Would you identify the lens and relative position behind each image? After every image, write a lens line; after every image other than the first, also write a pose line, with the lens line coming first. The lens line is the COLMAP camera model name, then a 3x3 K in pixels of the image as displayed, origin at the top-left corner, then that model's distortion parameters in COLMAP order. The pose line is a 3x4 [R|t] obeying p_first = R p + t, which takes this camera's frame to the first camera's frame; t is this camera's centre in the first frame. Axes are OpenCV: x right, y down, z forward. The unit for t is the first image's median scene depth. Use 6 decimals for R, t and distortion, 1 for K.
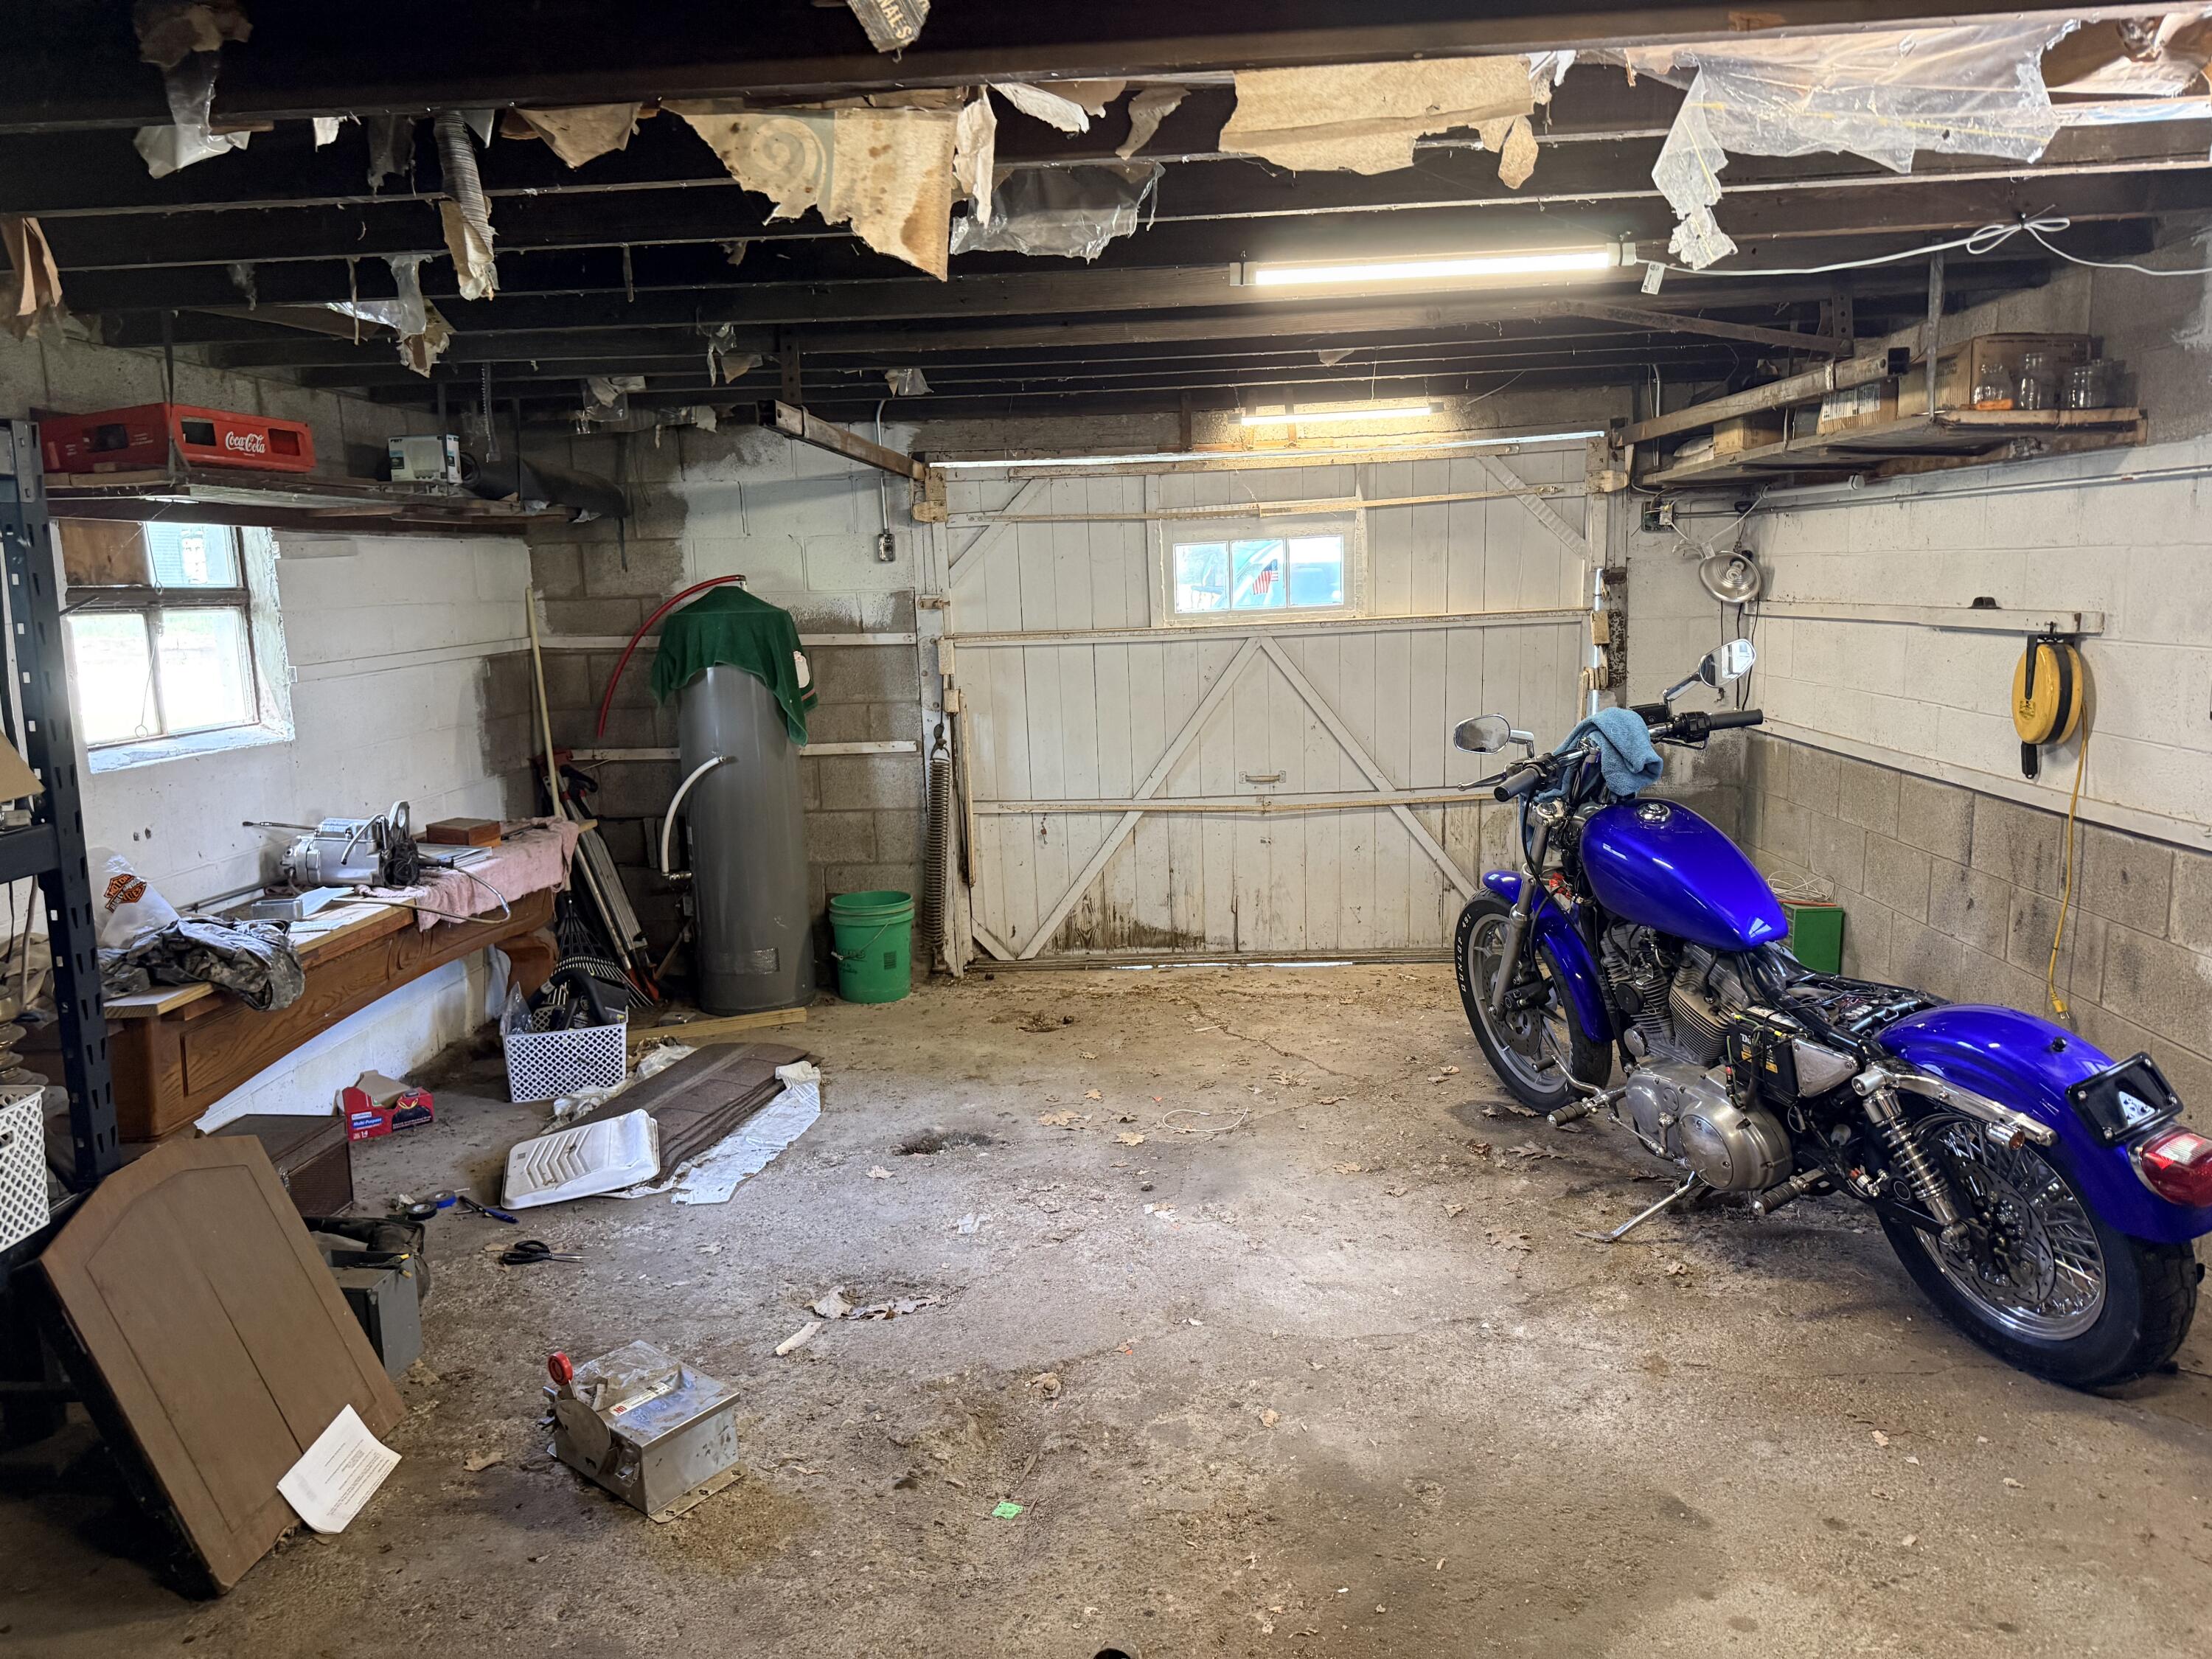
lens RADIAL K [[1556.7, 0, 1098.7], [0, 1556.7, 818.4], [0, 0, 1]] dist [0.061805, -0.078144]
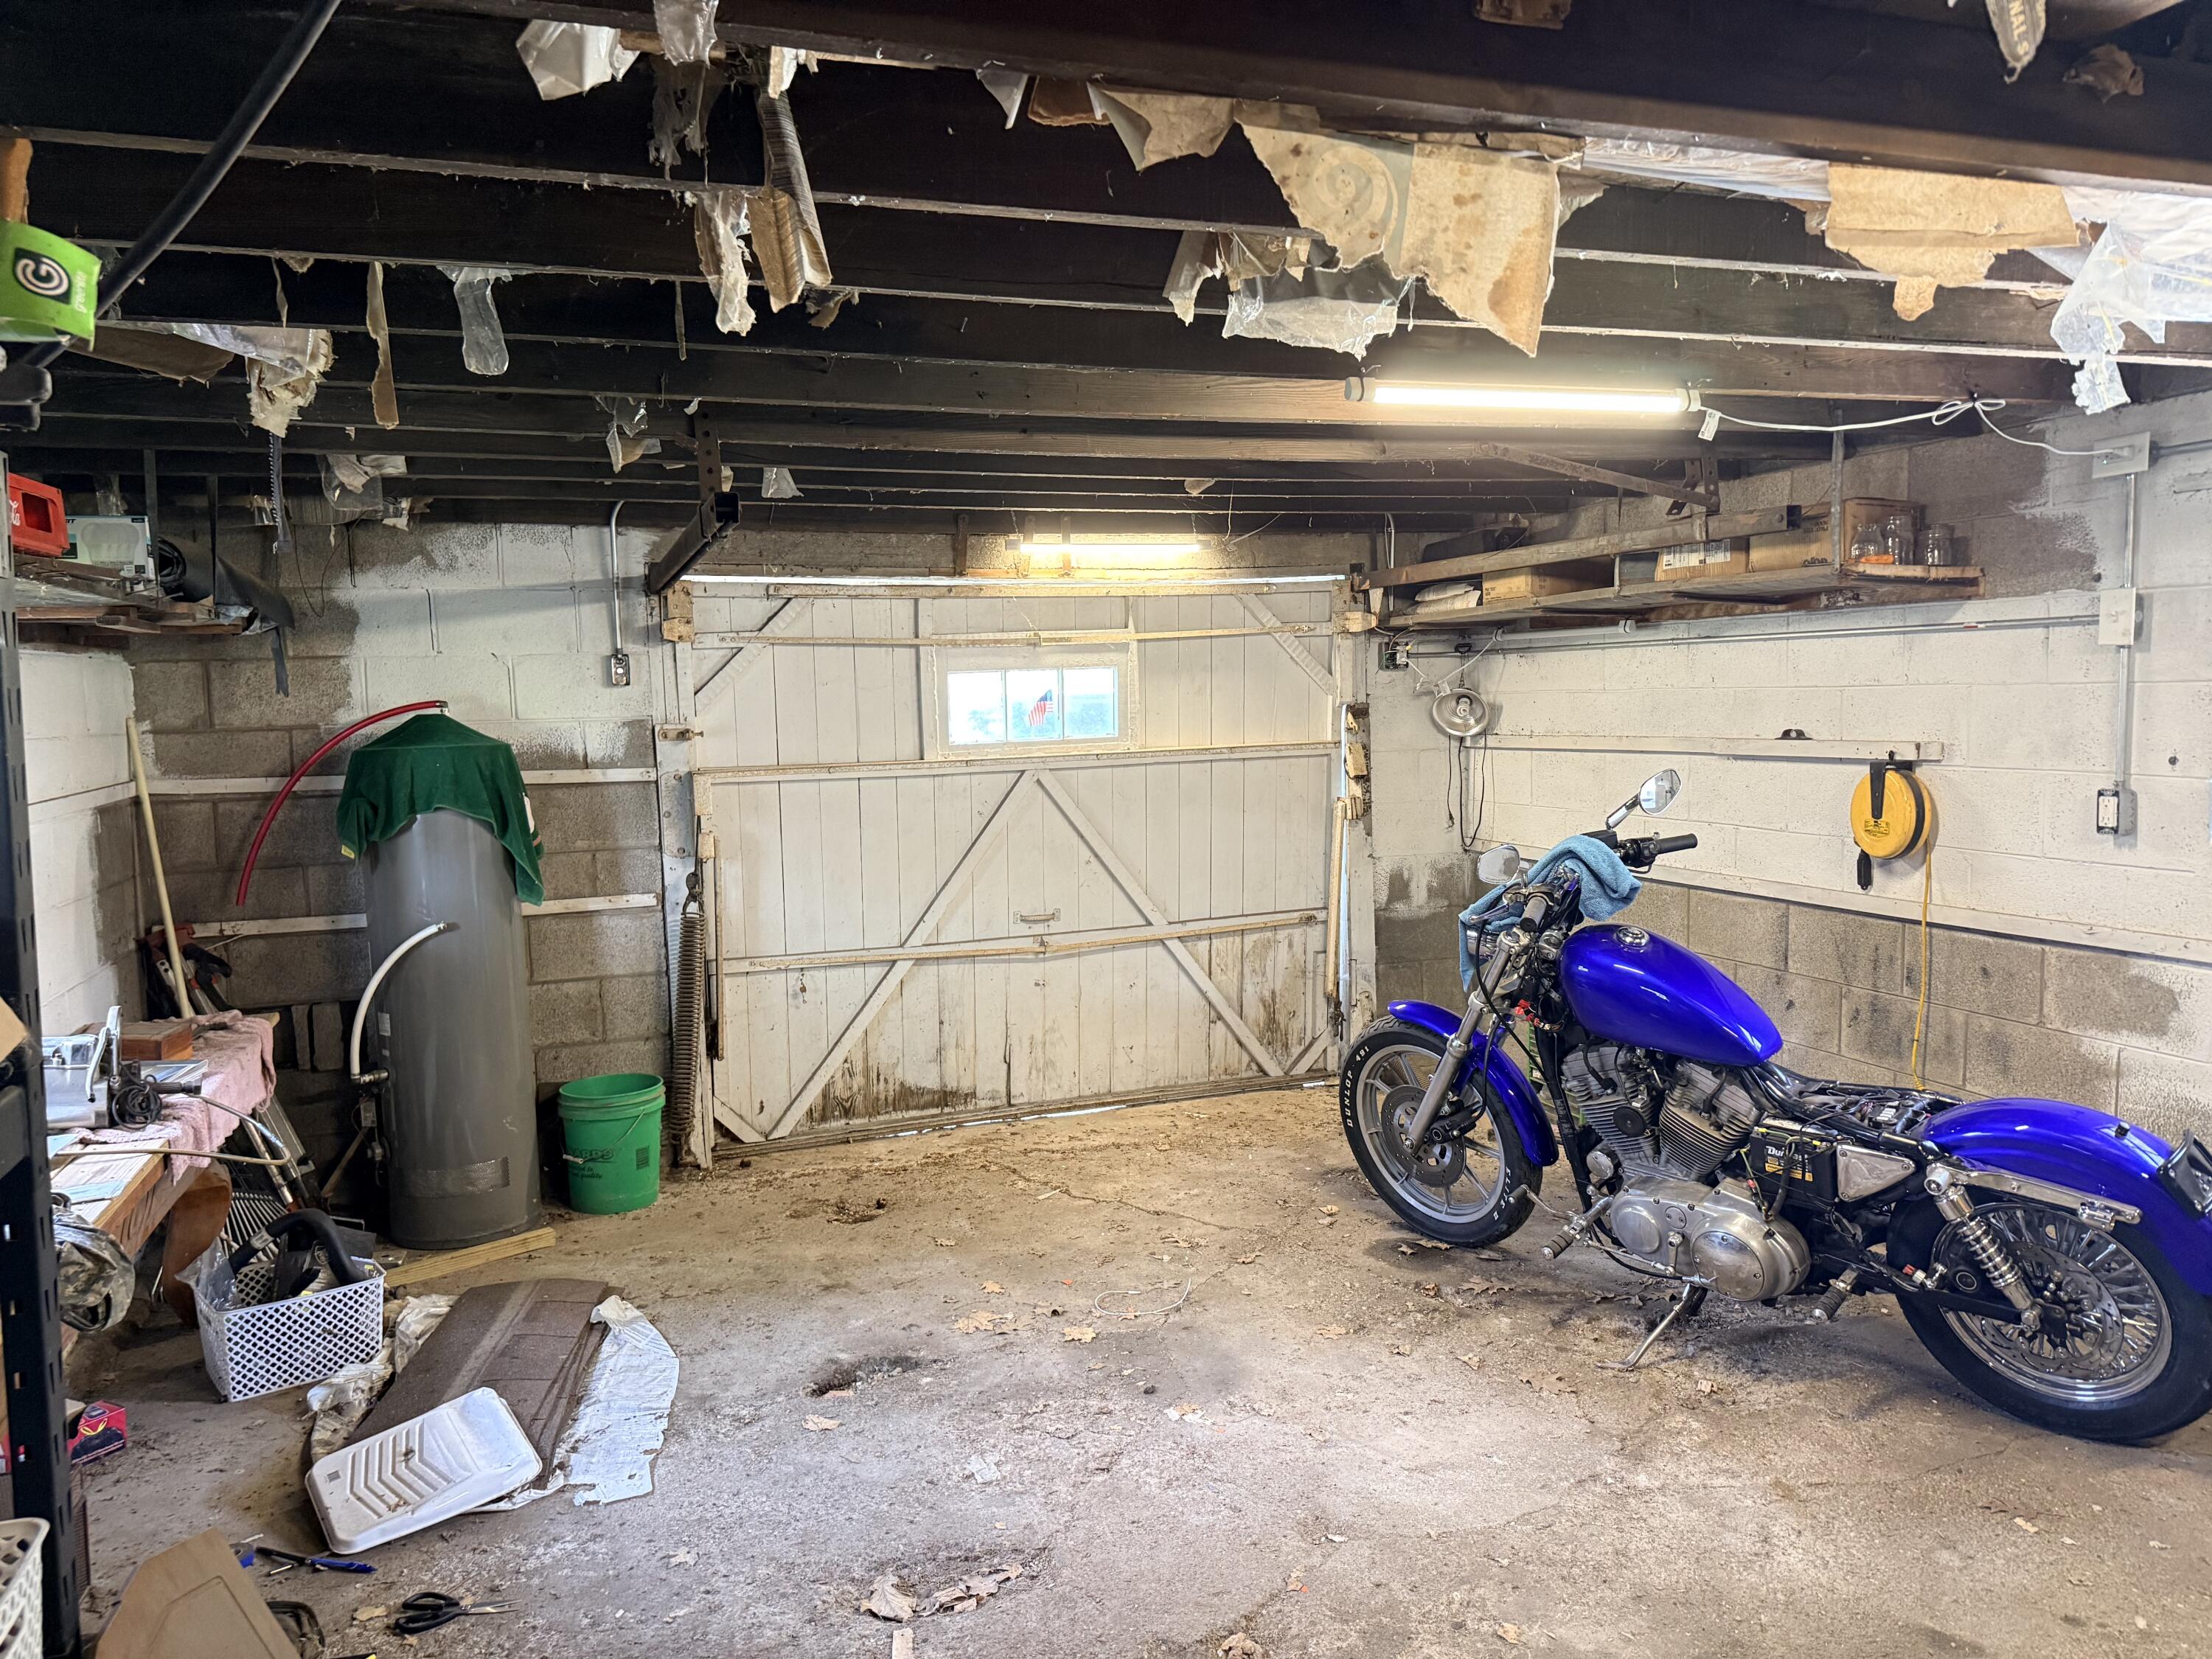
lens RADIAL K [[1556.7, 0, 1154.6], [0, 1556.7, 828.6], [0, 0, 1]] dist [0.061805, -0.078144]
pose [[0.924271, -0.023774, 0.380996, -0.288147], [0.053434, 0.996290, -0.067459, -0.018978], [-0.377978, 0.082708, 0.922113, 0.145672]]
